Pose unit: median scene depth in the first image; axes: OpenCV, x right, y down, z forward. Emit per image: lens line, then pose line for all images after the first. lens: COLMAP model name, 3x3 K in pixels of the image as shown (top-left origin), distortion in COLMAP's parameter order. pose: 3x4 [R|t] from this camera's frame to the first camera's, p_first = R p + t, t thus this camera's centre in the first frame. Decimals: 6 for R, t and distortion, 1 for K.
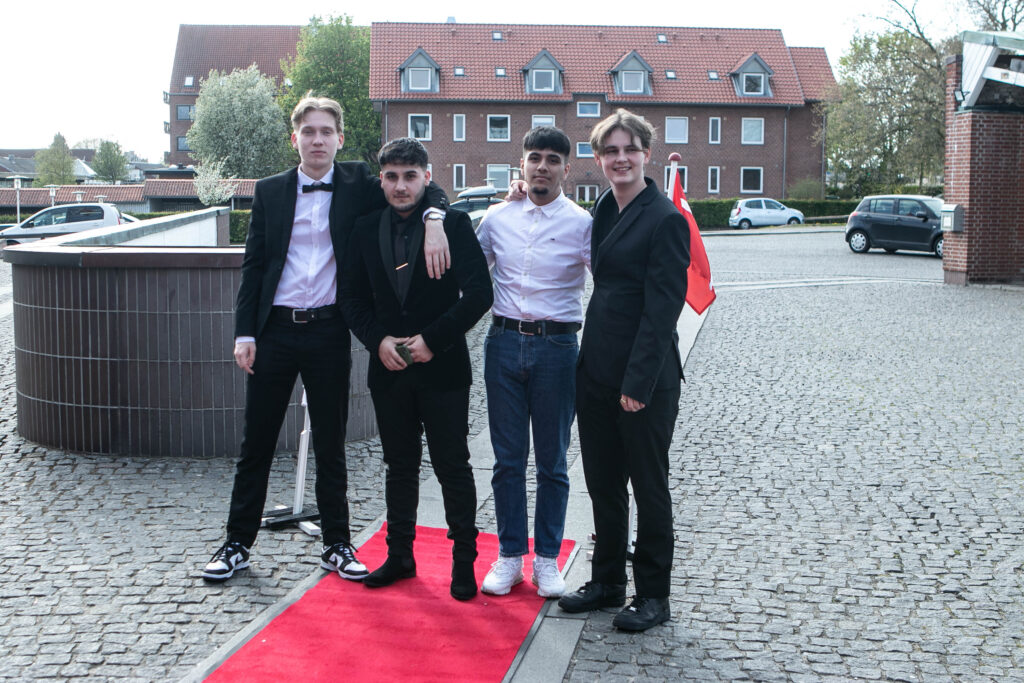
lens RADIAL K [[1440.6, 0, 516.6], [0, 1440.6, 342.1], [0, 0, 1]] dist [-0.104770, 0.154098]
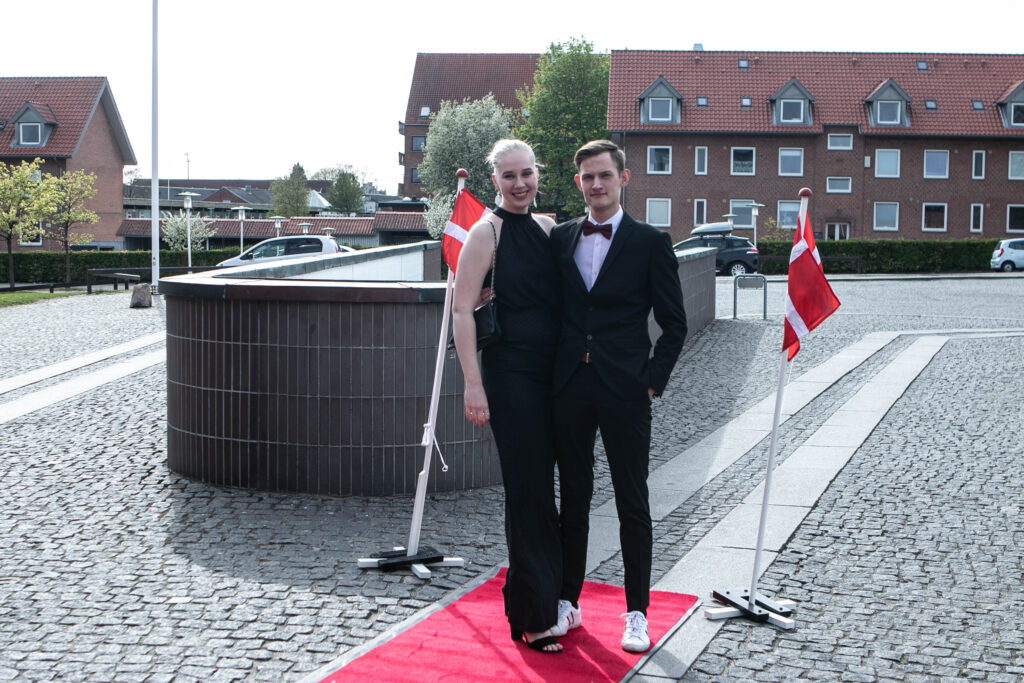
lens RADIAL K [[1518.9, 0, 515.6], [0, 1518.9, 342.2], [0, 0, 1]] dist [-0.093807, 0.146024]
pose [[0.986084, 0.021133, -0.164897, 0.023084], [-0.025866, 0.999311, -0.026609, 0.000115], [0.164221, 0.030504, 0.985952, -0.001620]]
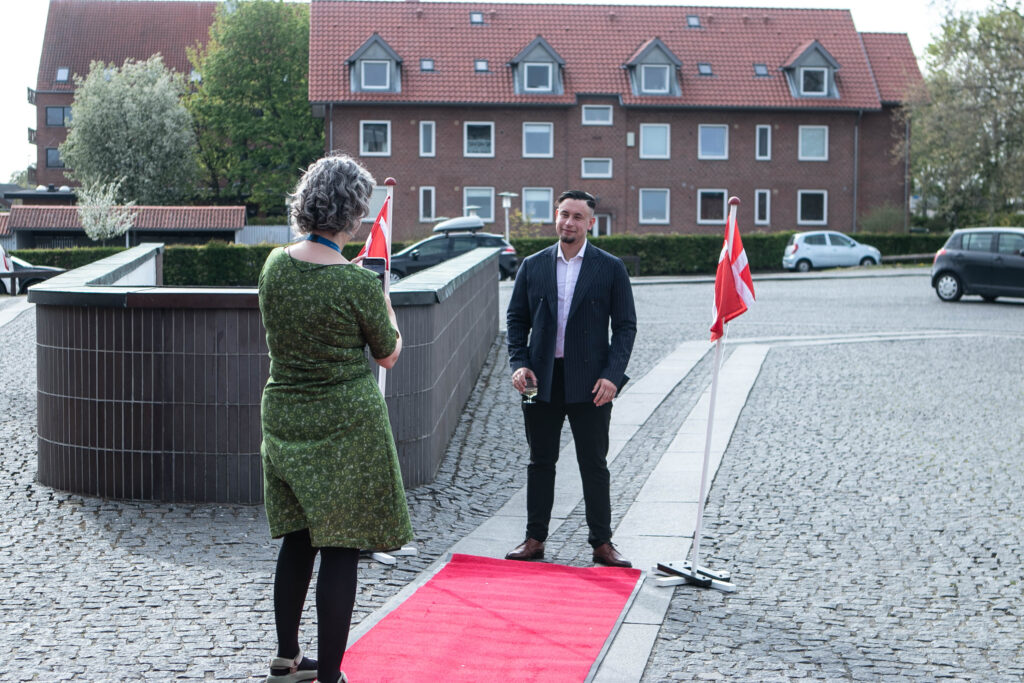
lens RADIAL K [[1965.8, 0, 510.0], [0, 1965.8, 340.7], [0, 0, 1]] dist [-0.056365, 0.081025]
pose [[0.999961, -0.000227, 0.008857, -0.018050], [0.000613, 0.999046, -0.043665, 0.009577], [-0.008838, 0.043668, 0.999007, -0.113979]]
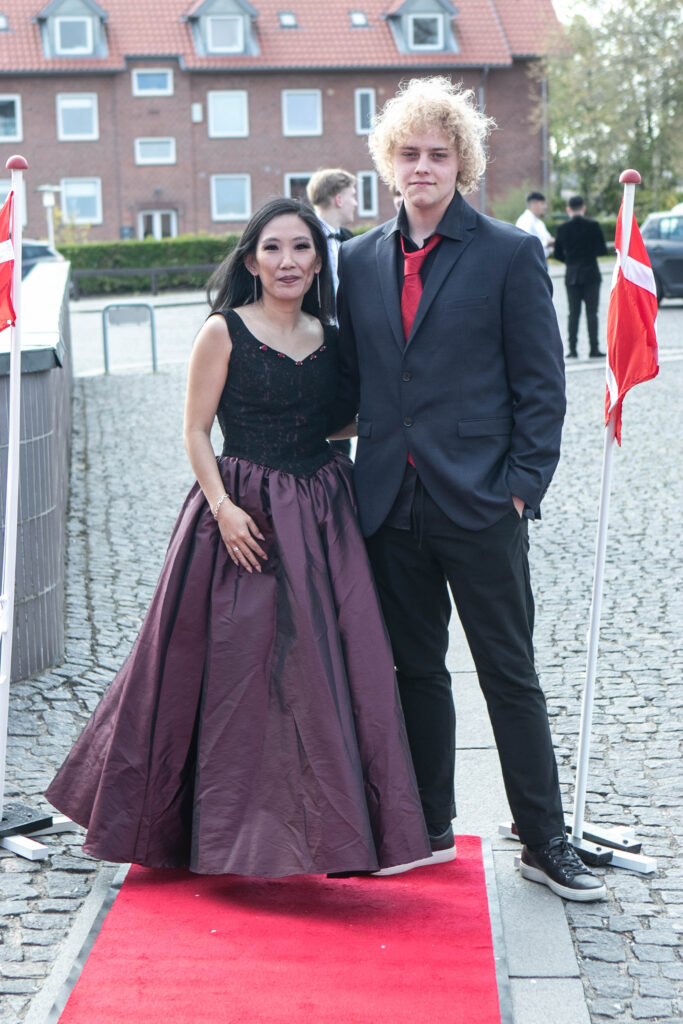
lens RADIAL K [[2413.1, 0, 342.0], [0, 2413.1, 463.7], [0, 0, 1]] dist [0.052267, -0.232873]
pose [[0.990167, -0.048081, 0.131368, -0.037735], [0.048489, 0.998824, 0.000093, -0.004487], [-0.131218, 0.006277, 0.991334, 0.008557]]
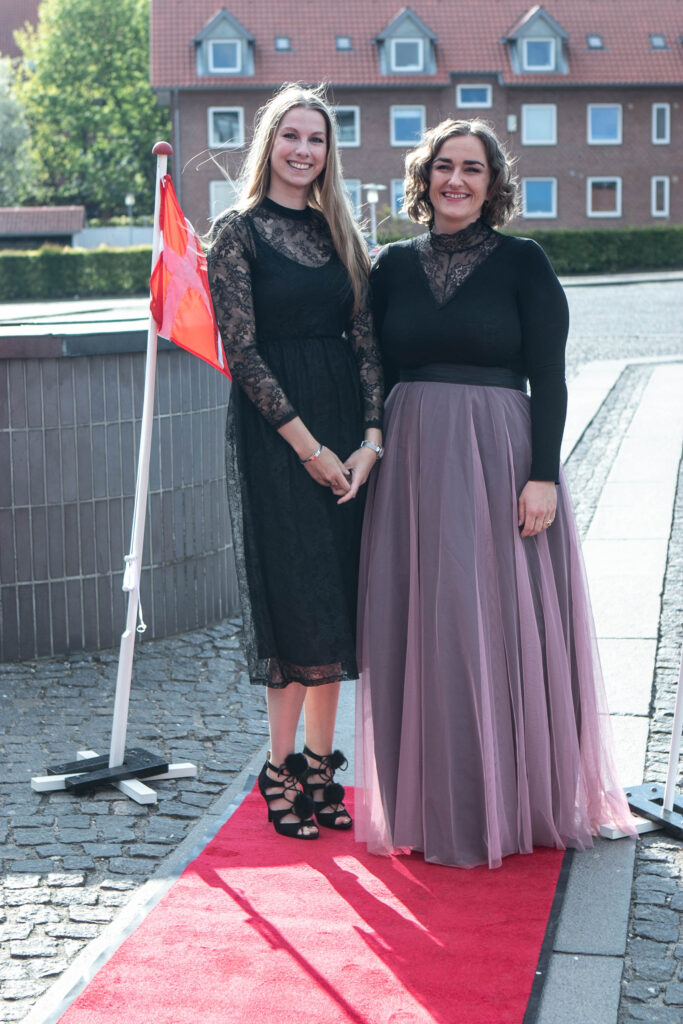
lens RADIAL K [[2084.2, 0, 341.5], [0, 2084.2, 512.0], [0, 0, 1]] dist [-0.045302, 0.173943]
pose [[0.999786, -0.016585, -0.012378, -0.012289], [0.017011, 0.999237, 0.035160, -0.004958], [0.011786, -0.035363, 0.999305, 0.033722]]
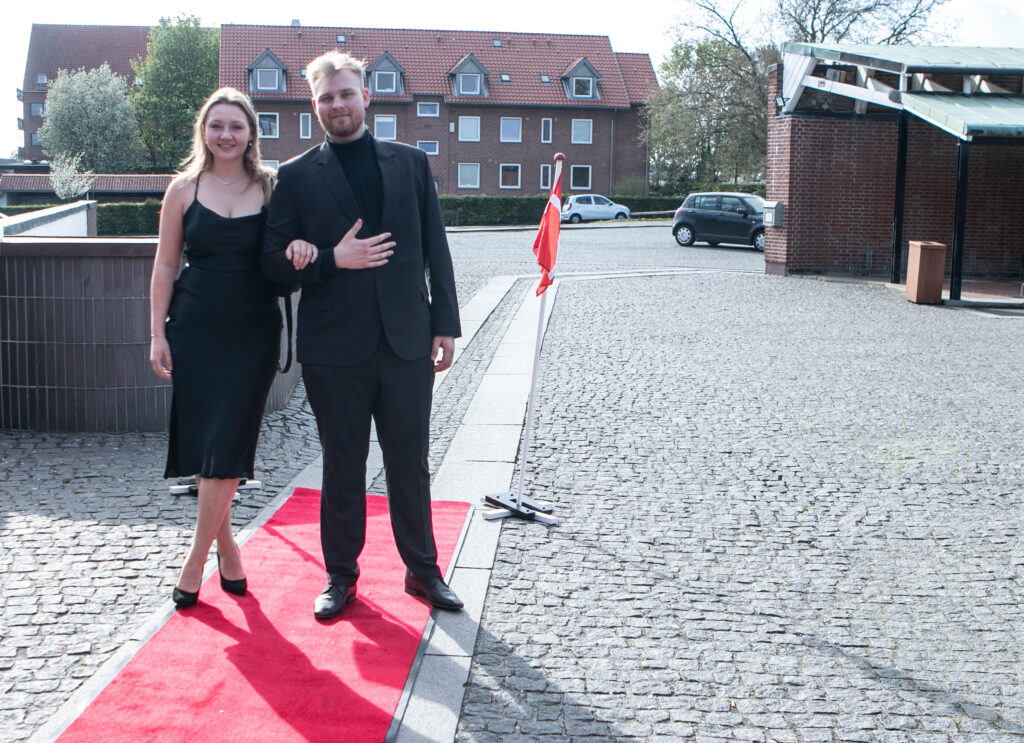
lens RADIAL K [[1360.8, 0, 473.4], [0, 1360.8, 376.3], [0, 0, 1]] dist [-0.112131, 0.107787]
pose [[0.996253, -0.005043, 0.086341, -0.012876], [0.002101, 0.999415, 0.034124, 0.001296], [-0.086463, -0.033814, 0.995681, -0.012416]]
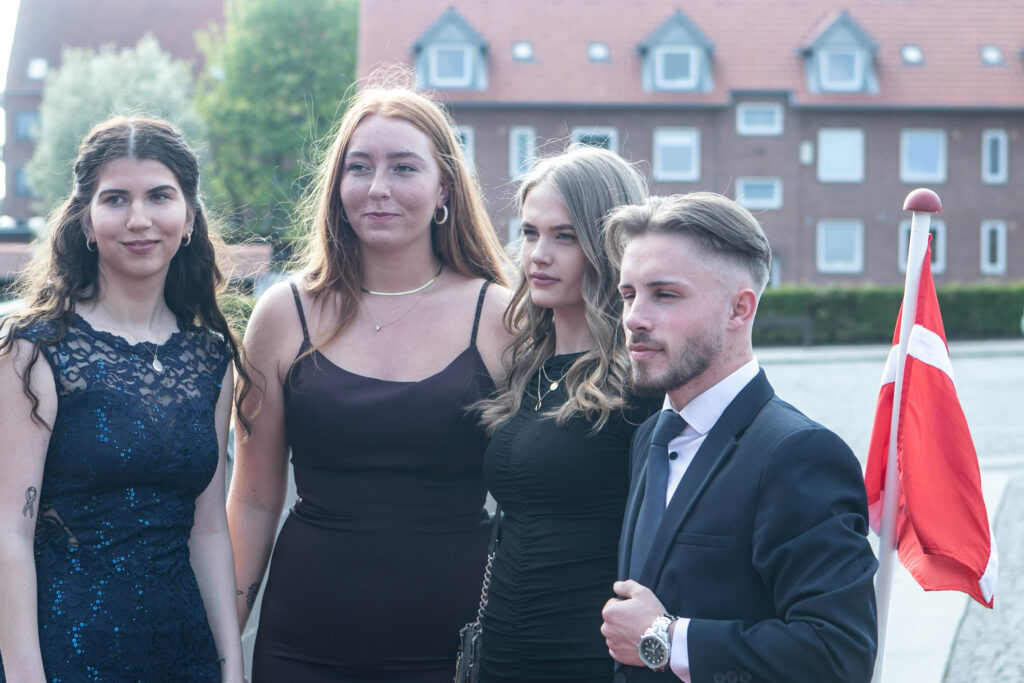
lens RADIAL K [[2579.4, 0, 511.3], [0, 2579.4, 341.6], [0, 0, 1]] dist [0.059613, 0.361341]
pose [[0.998870, 0.001194, -0.047521, 0.009323], [-0.004771, 0.997155, -0.075222, -0.013595], [0.047296, 0.075364, 0.996034, 0.090463]]
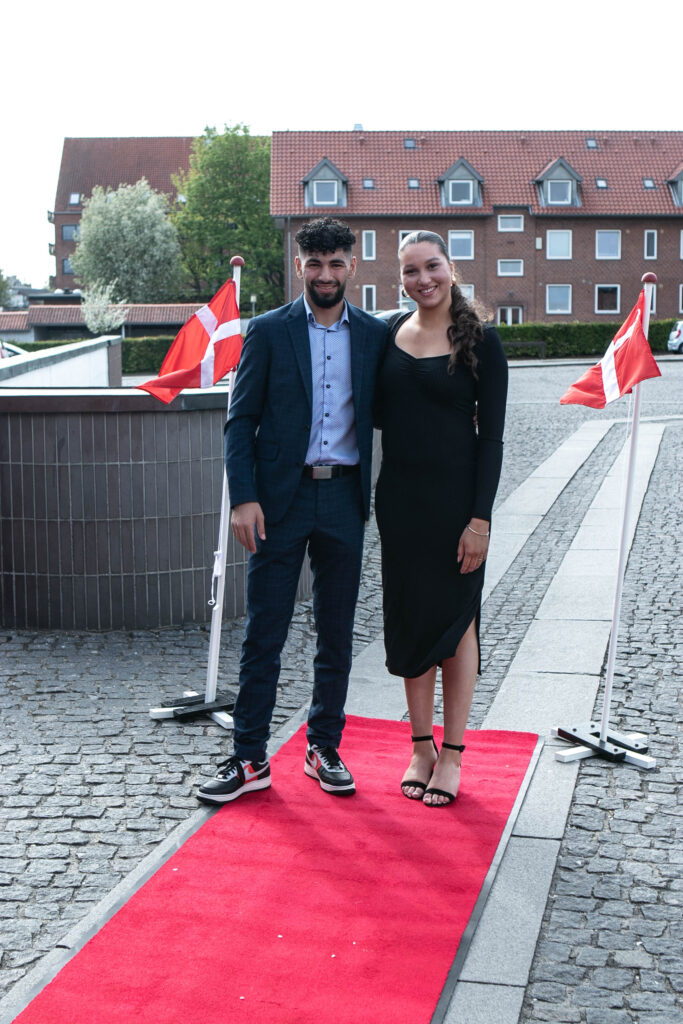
lens RADIAL K [[1561.8, 0, 335.1], [0, 1561.8, 508.2], [0, 0, 1]] dist [-0.084601, 0.068613]
pose [[0.998140, -0.004576, -0.060799, -0.006025], [0.005745, 0.999802, 0.019060, -0.003600], [0.060700, -0.019374, 0.997968, 0.022855]]
